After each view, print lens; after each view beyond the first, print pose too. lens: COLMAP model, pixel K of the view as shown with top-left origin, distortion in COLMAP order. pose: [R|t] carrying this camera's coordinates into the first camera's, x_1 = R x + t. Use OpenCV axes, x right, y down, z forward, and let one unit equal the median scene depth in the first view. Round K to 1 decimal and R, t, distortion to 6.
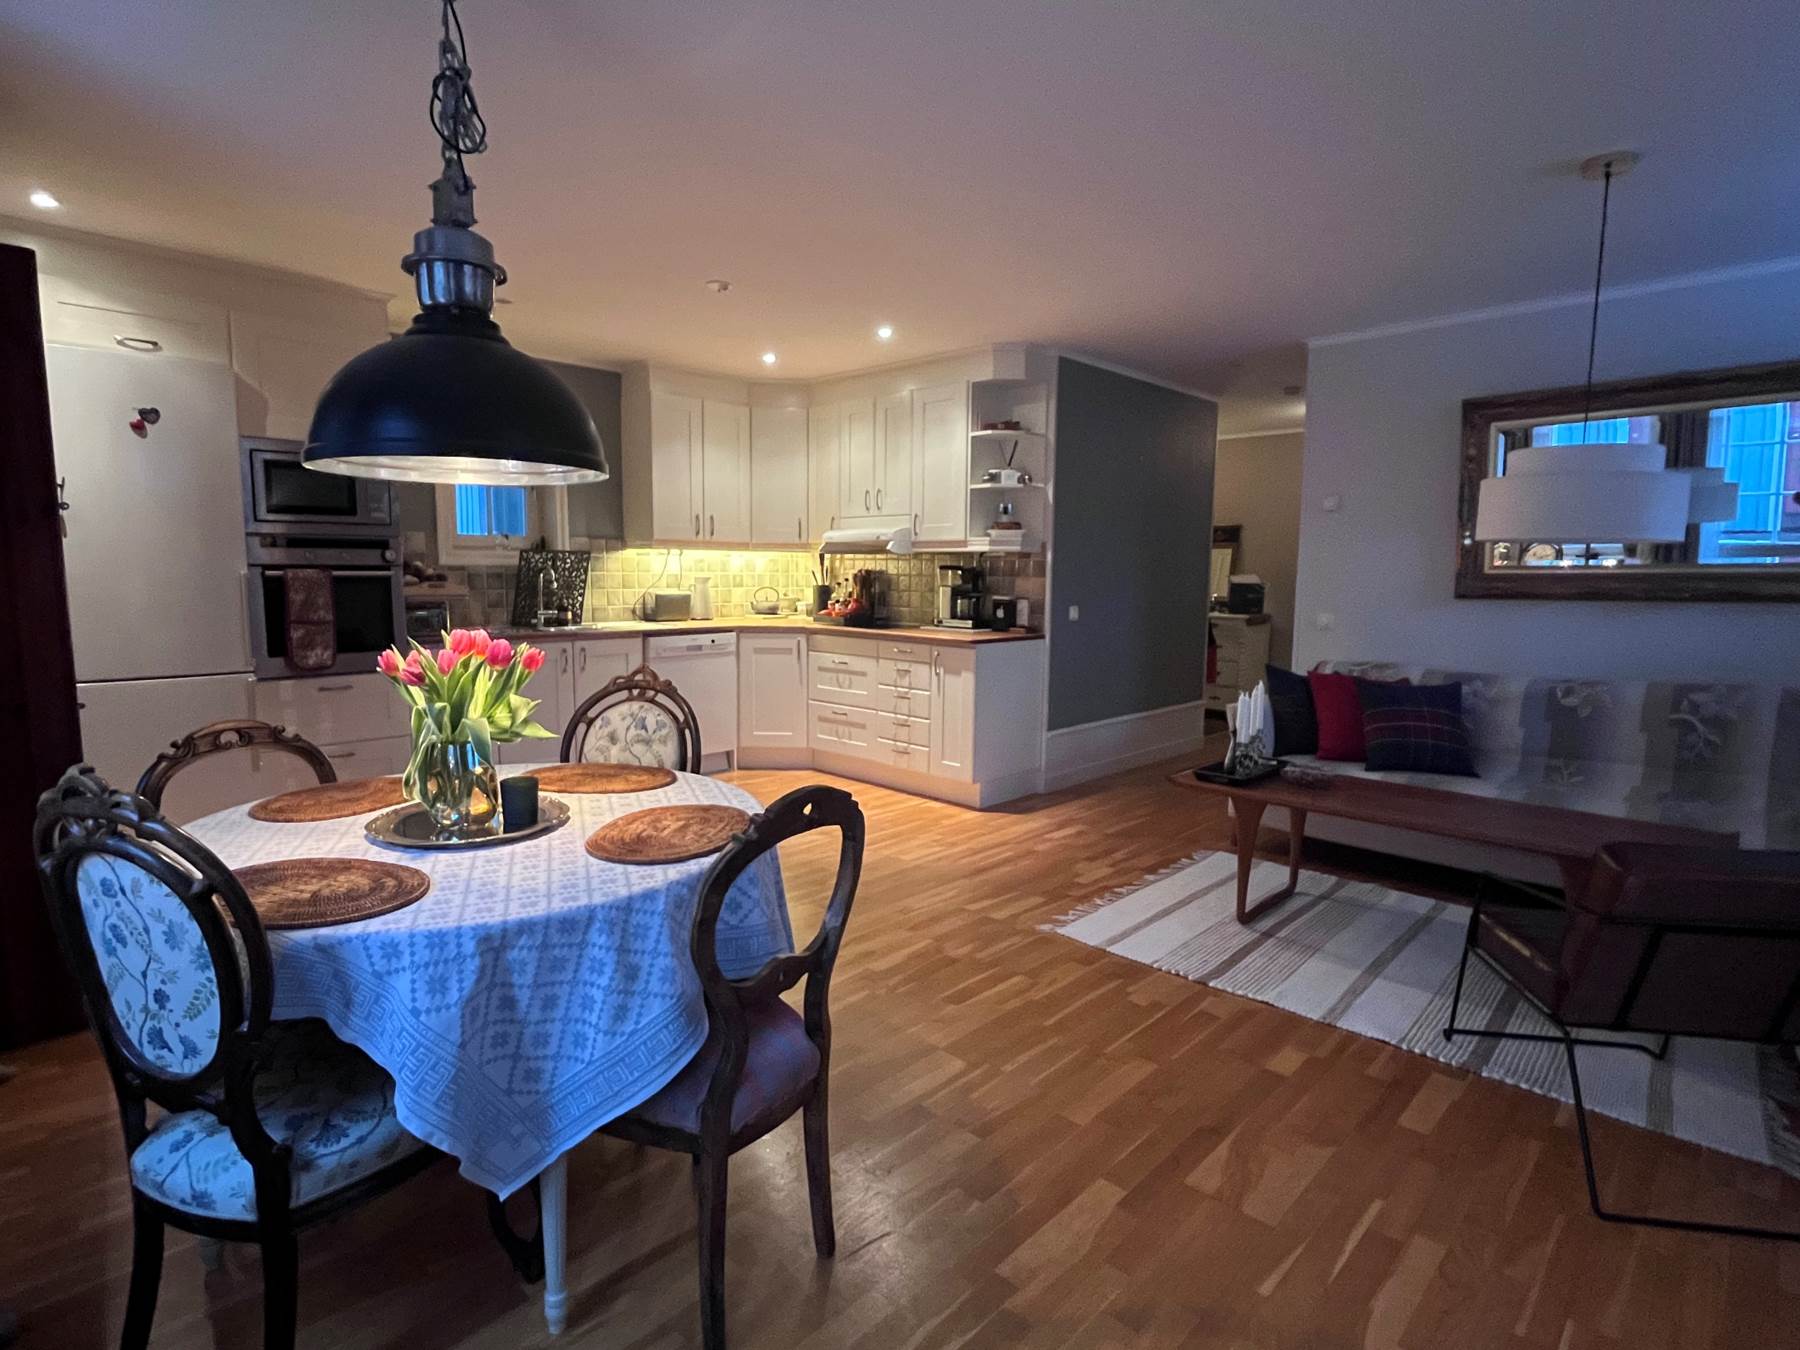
lens RADIAL K [[913.6, 0, 897.2], [0, 913.6, 669.0], [0, 0, 1]] dist [-0.004673, -0.001306]
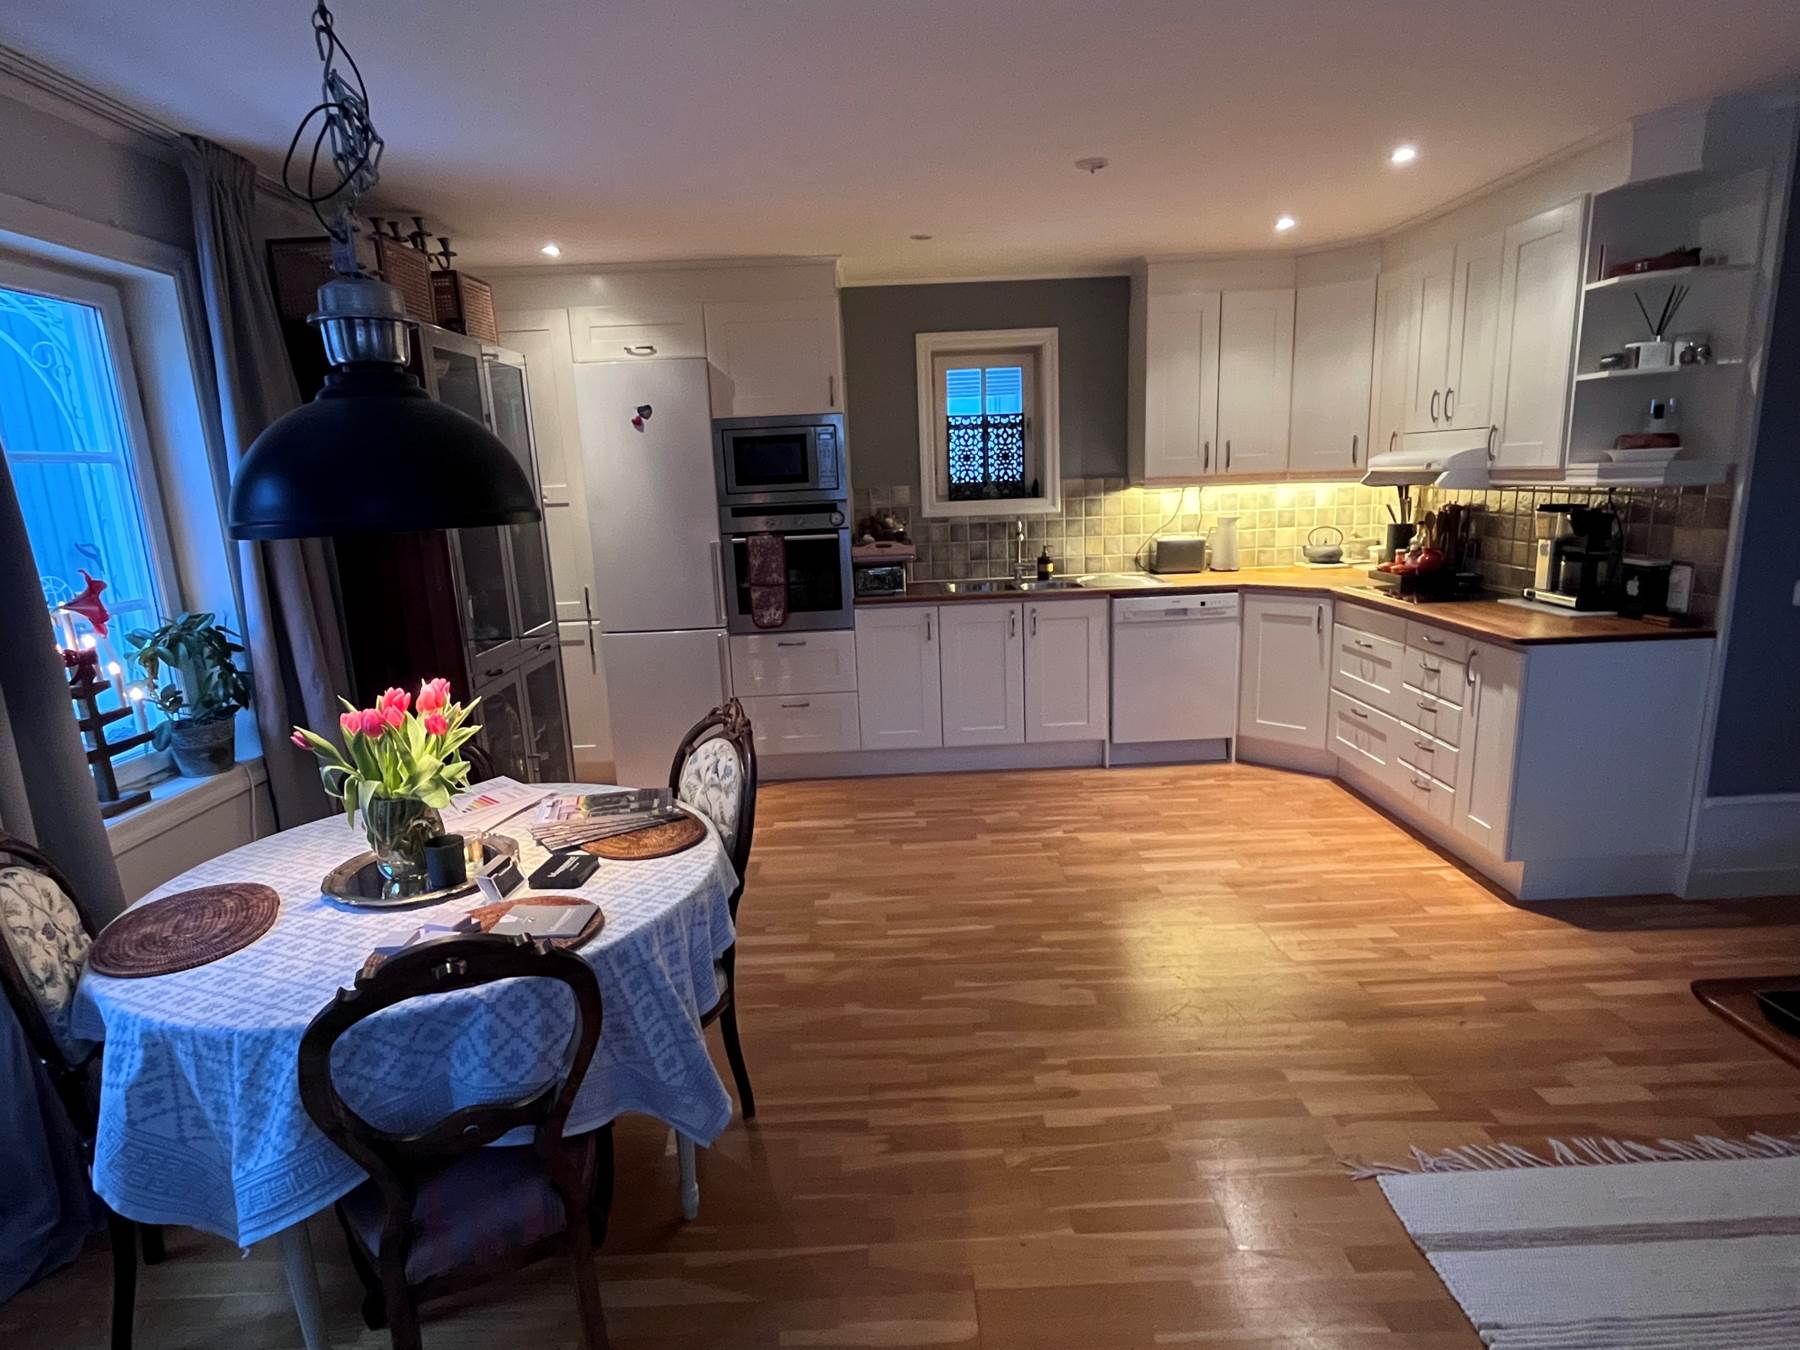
lens RADIAL K [[968.1, 0, 900.0], [0, 968.1, 675.0], [0, 0, 1]] dist [-0.001971, -0.000485]
pose [[0.707539, 0.107336, -0.698475, 0.229477], [-0.029000, 0.991975, 0.123062, -0.070690], [0.706079, -0.066816, 0.704974, 0.221284]]
